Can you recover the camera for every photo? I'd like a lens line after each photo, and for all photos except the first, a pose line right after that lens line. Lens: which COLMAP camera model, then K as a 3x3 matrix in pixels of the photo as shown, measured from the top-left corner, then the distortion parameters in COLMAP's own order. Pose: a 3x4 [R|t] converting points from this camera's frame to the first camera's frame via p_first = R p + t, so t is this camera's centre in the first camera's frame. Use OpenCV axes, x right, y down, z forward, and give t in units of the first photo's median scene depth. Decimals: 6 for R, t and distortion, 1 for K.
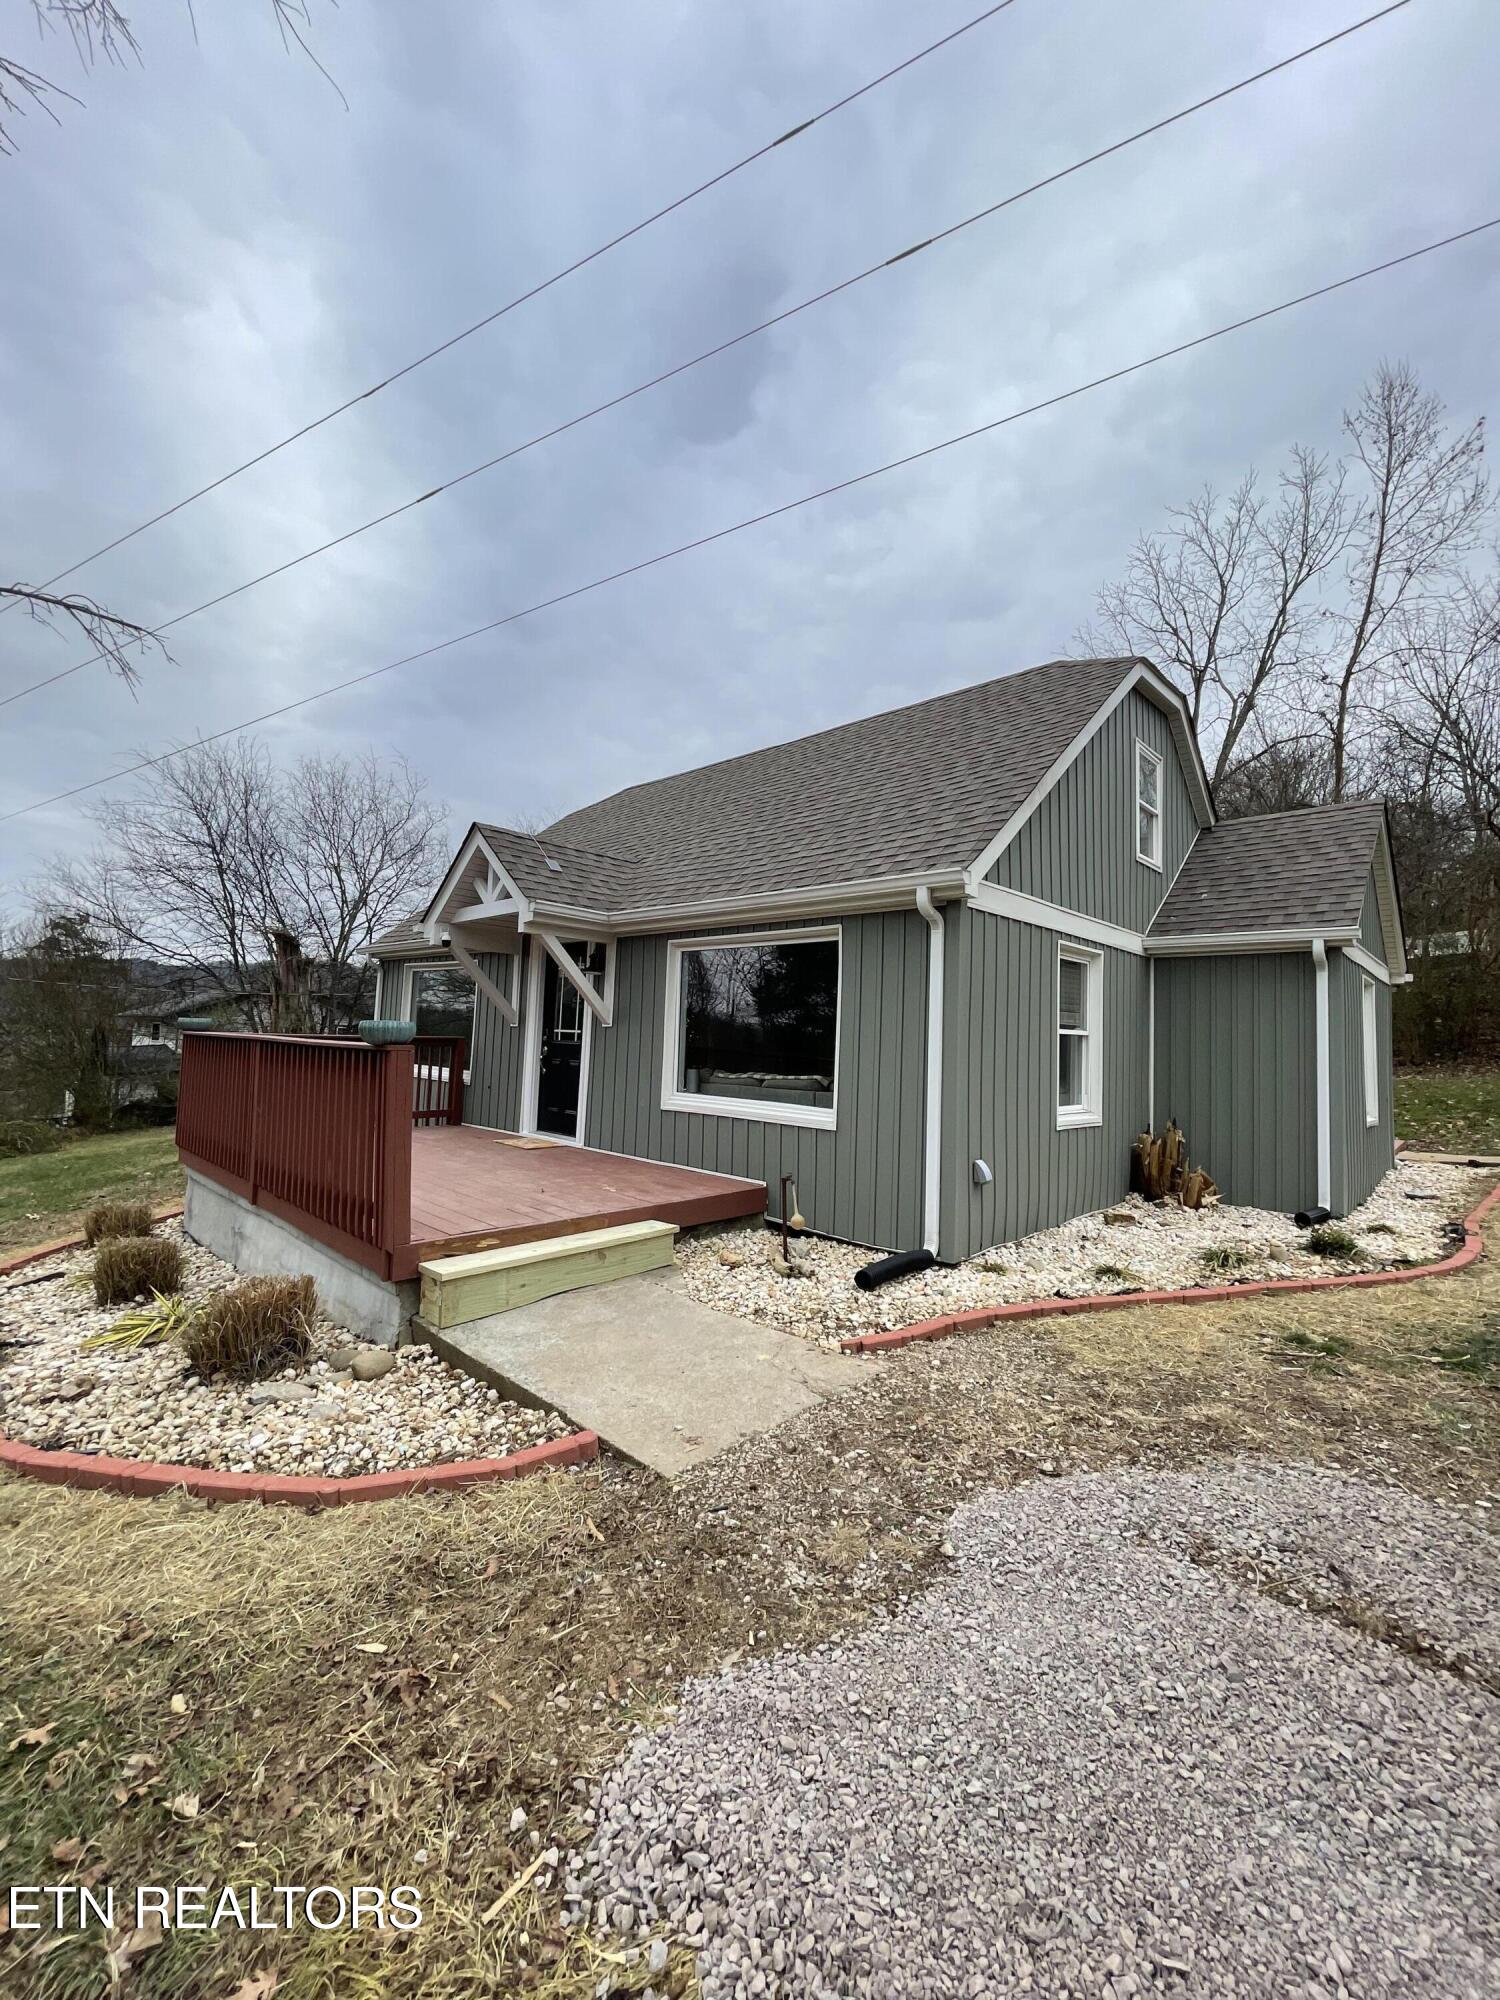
lens RADIAL K [[804.0, 0, 748.5], [0, 804.0, 994.8], [0, 0, 1]] dist [-0.001826, -0.000250]
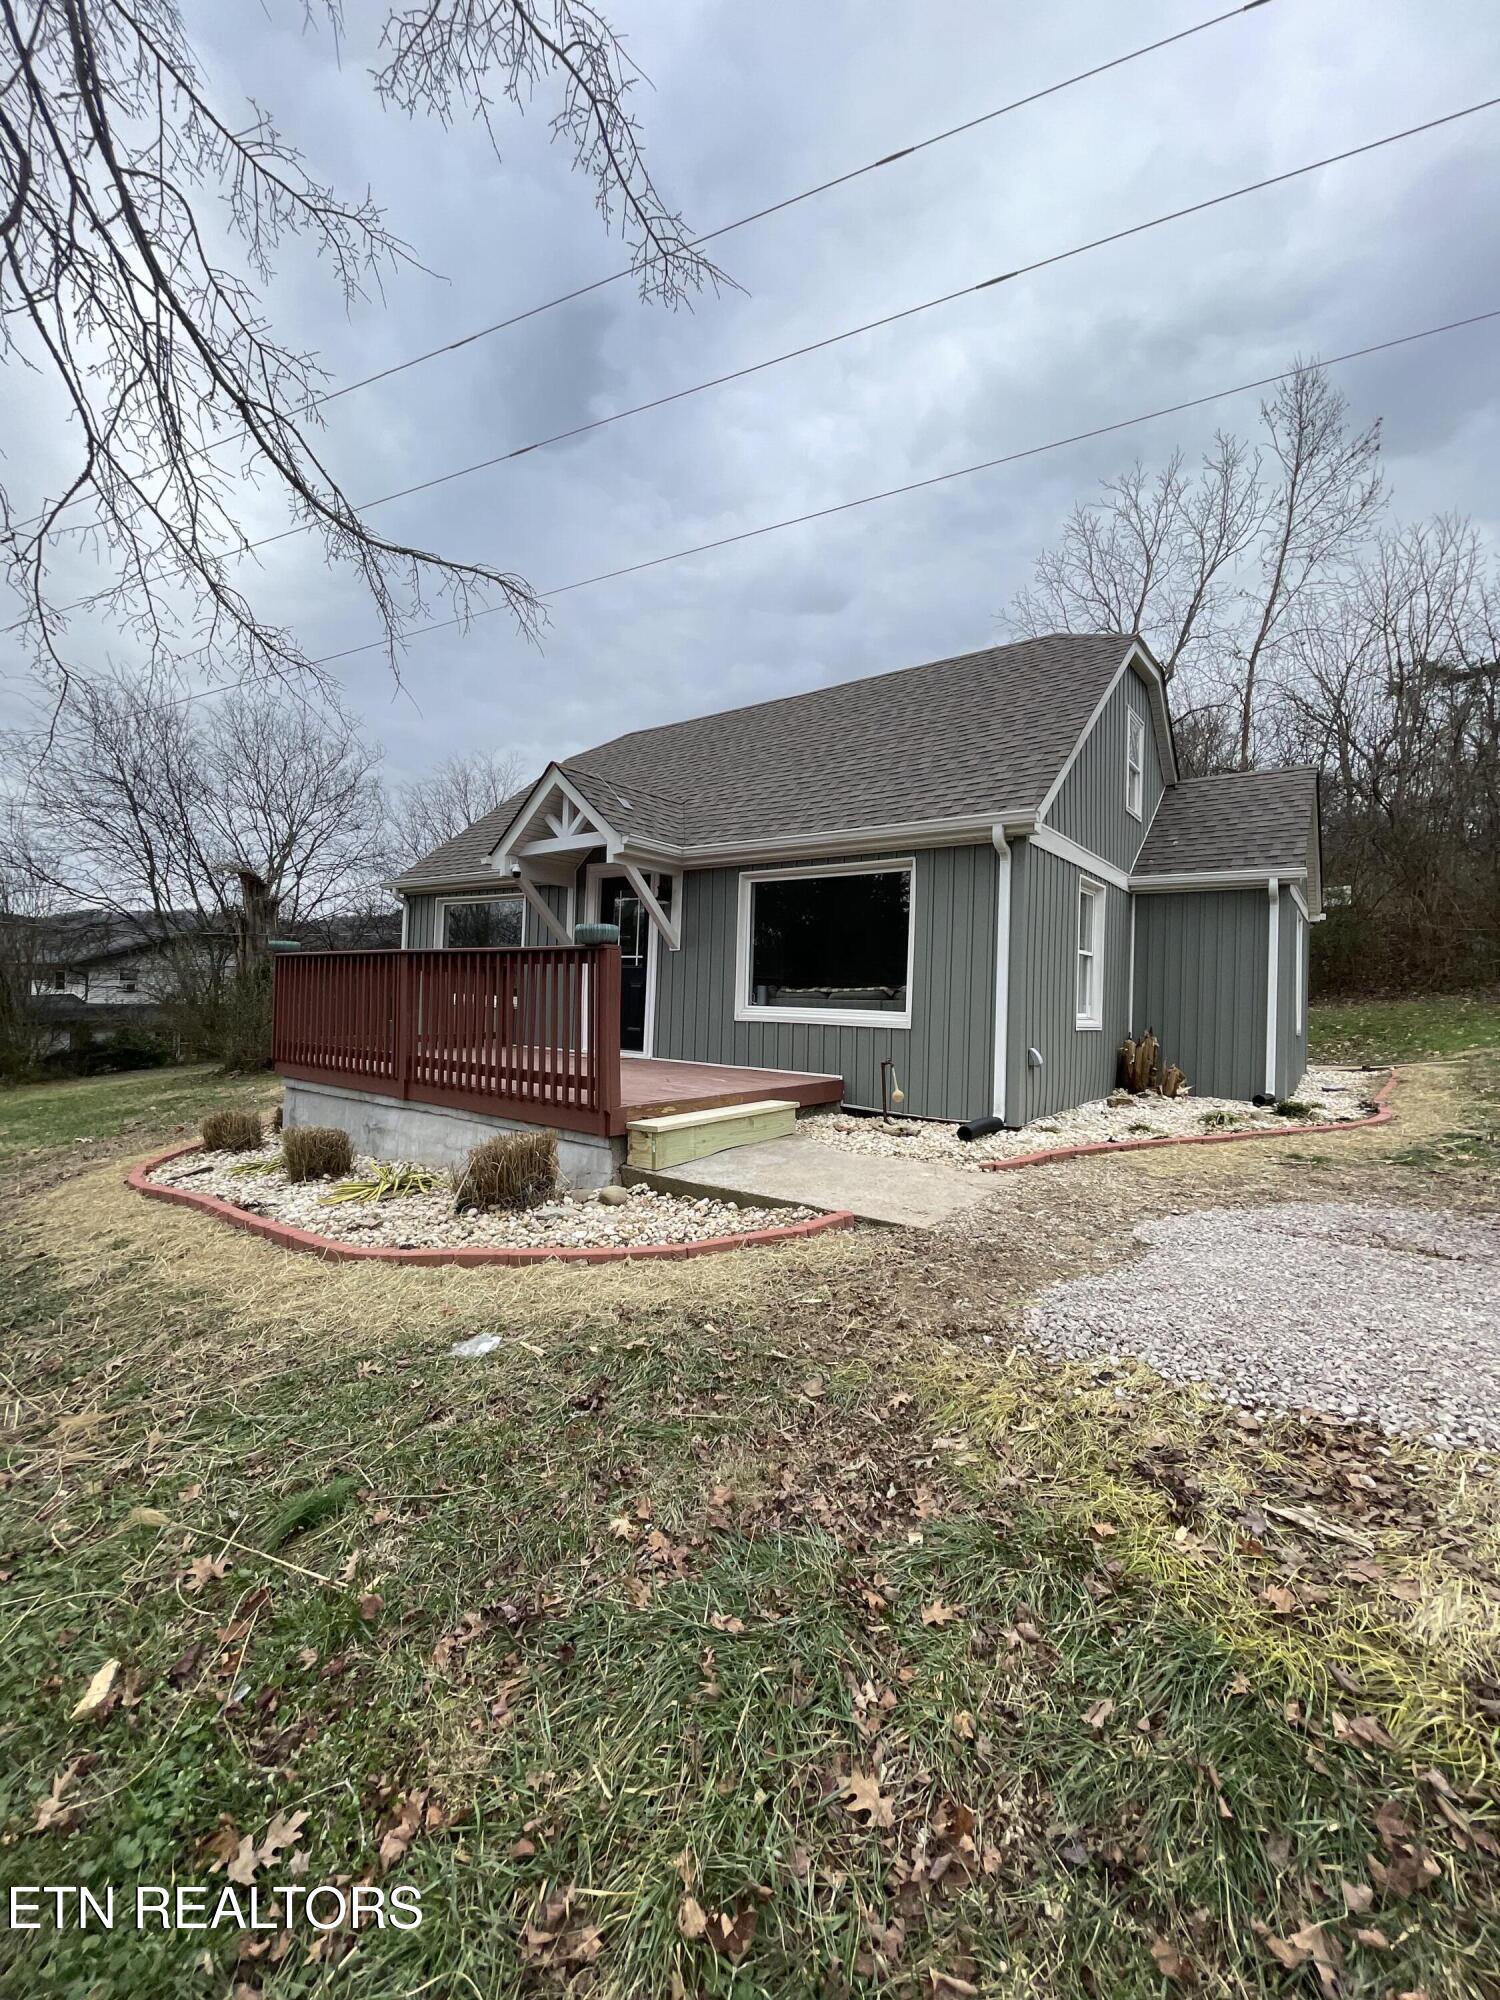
lens RADIAL K [[804.0, 0, 748.5], [0, 804.0, 994.8], [0, 0, 1]] dist [-0.001826, -0.000250]
pose [[0.993903, -0.002781, 0.110225, -0.217027], [-0.003415, 0.998426, 0.055975, 0.041963], [-0.110207, -0.056010, 0.992329, -0.136285]]
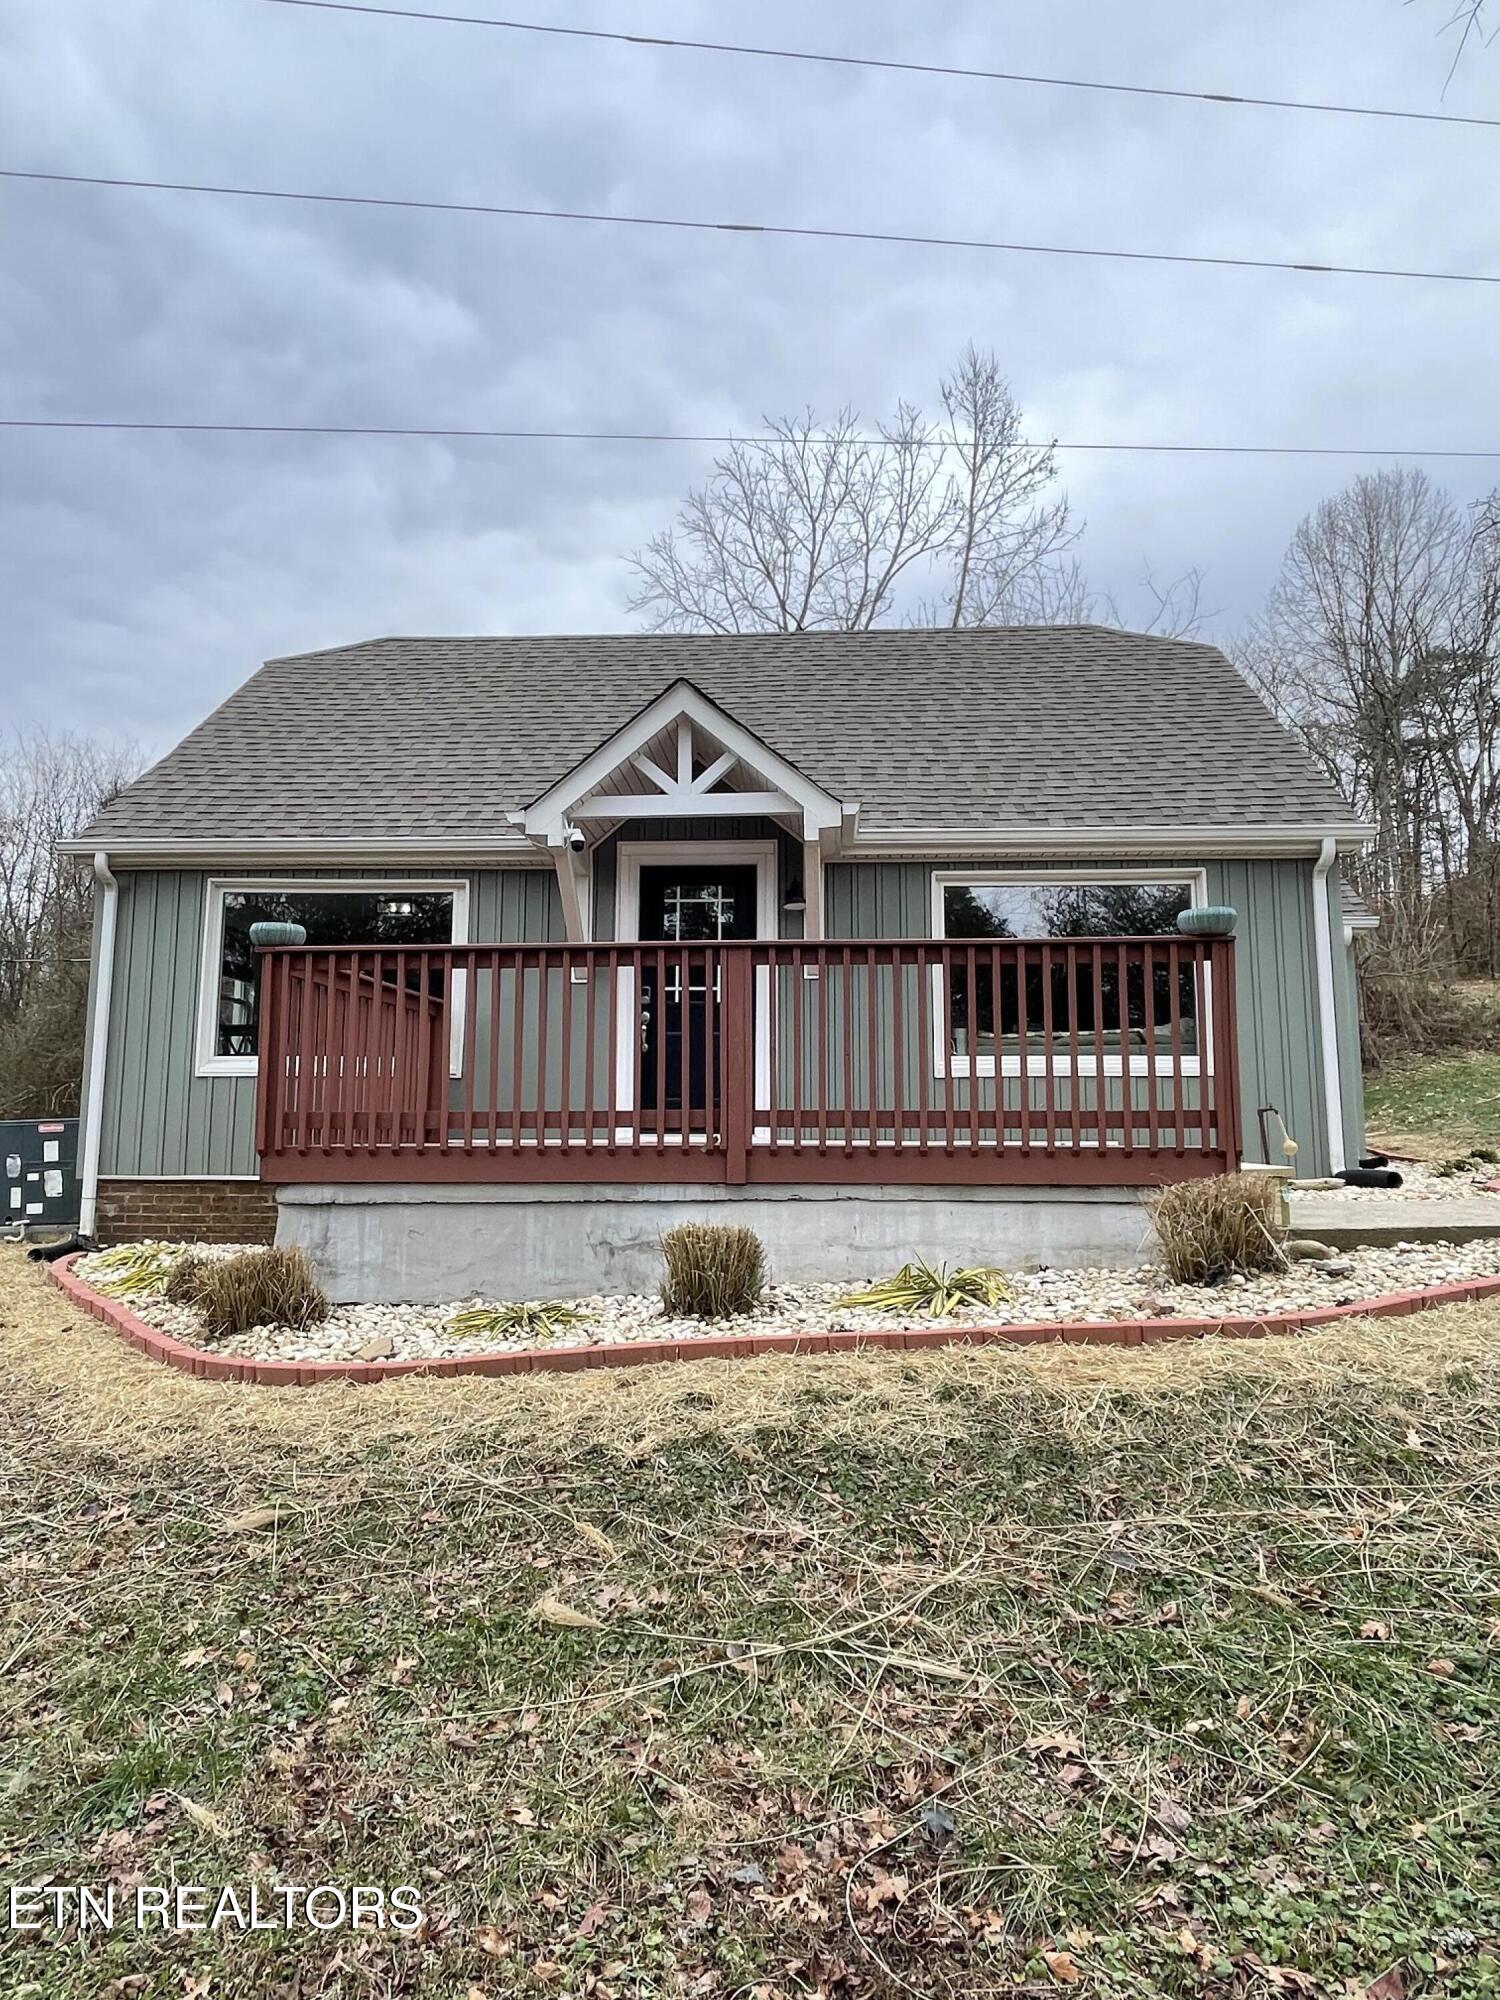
lens RADIAL K [[1289.8, 0, 750.0], [0, 1289.8, 1000.0], [0, 0, 1]] dist [-0.001174, -0.000268]
pose [[0.775884, 0.037311, 0.629771, -1.086381], [-0.012596, 0.998967, -0.043666, 0.124907], [-0.630749, 0.025947, 0.775553, 0.108319]]
